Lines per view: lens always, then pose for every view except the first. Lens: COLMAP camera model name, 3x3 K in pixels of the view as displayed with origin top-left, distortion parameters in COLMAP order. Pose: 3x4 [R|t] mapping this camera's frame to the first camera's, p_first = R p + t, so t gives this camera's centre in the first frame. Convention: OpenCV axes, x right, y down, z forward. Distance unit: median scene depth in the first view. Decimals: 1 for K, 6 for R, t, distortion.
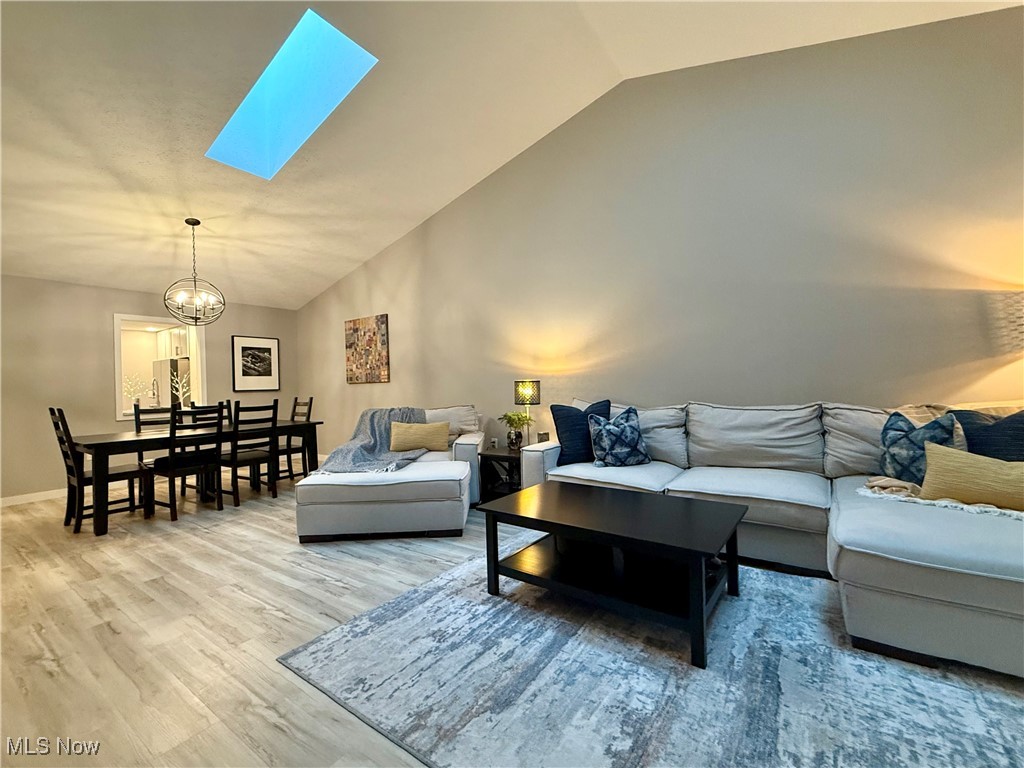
lens RADIAL K [[427.8, 0, 513.3], [0, 427.8, 384.7], [0, 0, 1]] dist [-0.001096, -0.000008]
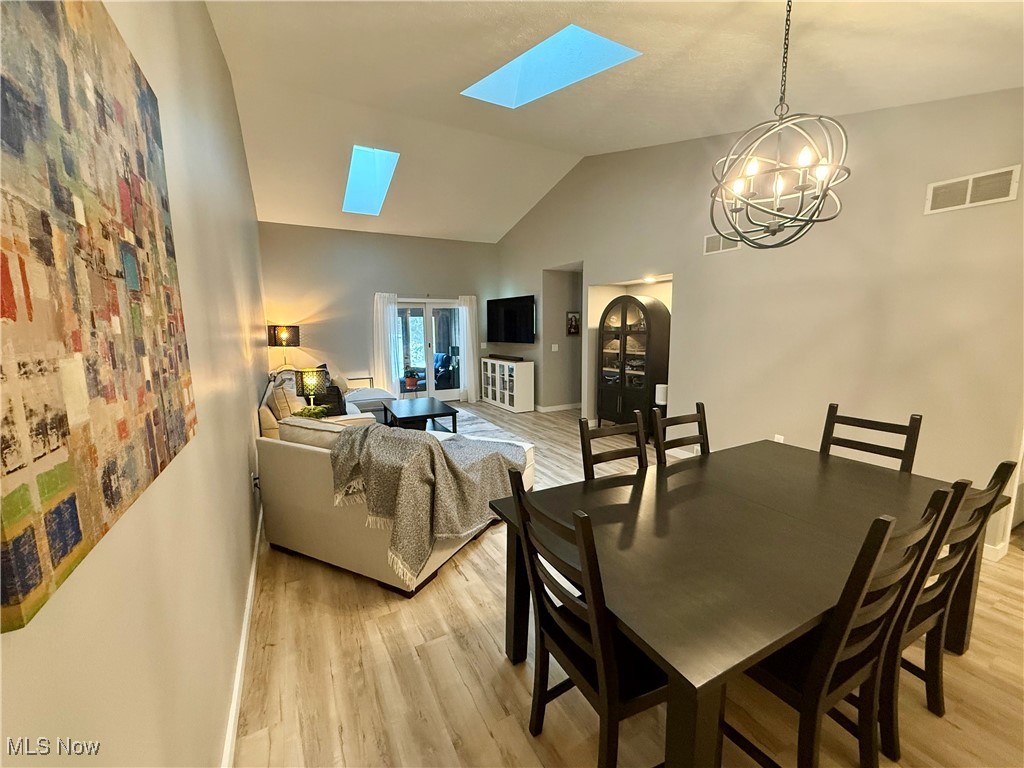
lens RADIAL K [[411.0, 0, 508.5], [0, 411.0, 383.1], [0, 0, 1]] dist [-0.000904, 0.000059]
pose [[-0.889214, -0.021898, 0.456968, -1.261753], [0.039642, 0.991409, 0.124648, -0.124632], [-0.455771, 0.128954, -0.880706, 2.648810]]
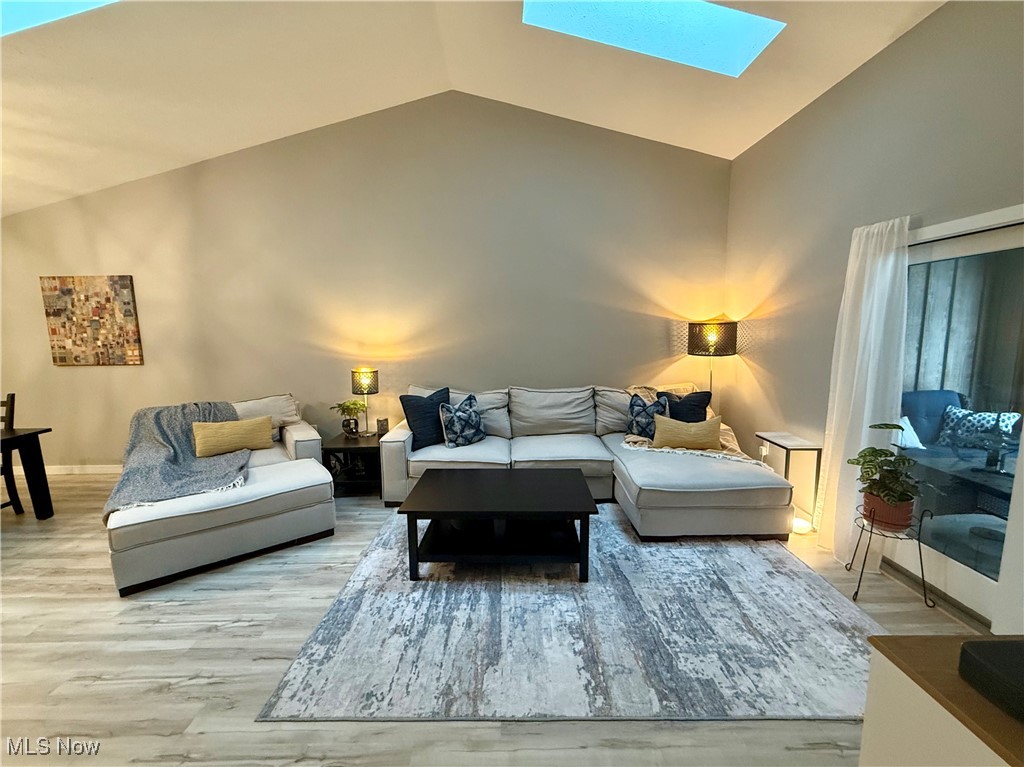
lens RADIAL K [[411.0, 0, 505.5], [0, 411.0, 382.7], [0, 0, 1]] dist [-0.000904, 0.000059]
pose [[0.820964, -0.057425, 0.568086, -0.414067], [-0.010063, 0.993320, 0.114952, -0.158202], [-0.570892, -0.100088, 0.814902, 0.007071]]
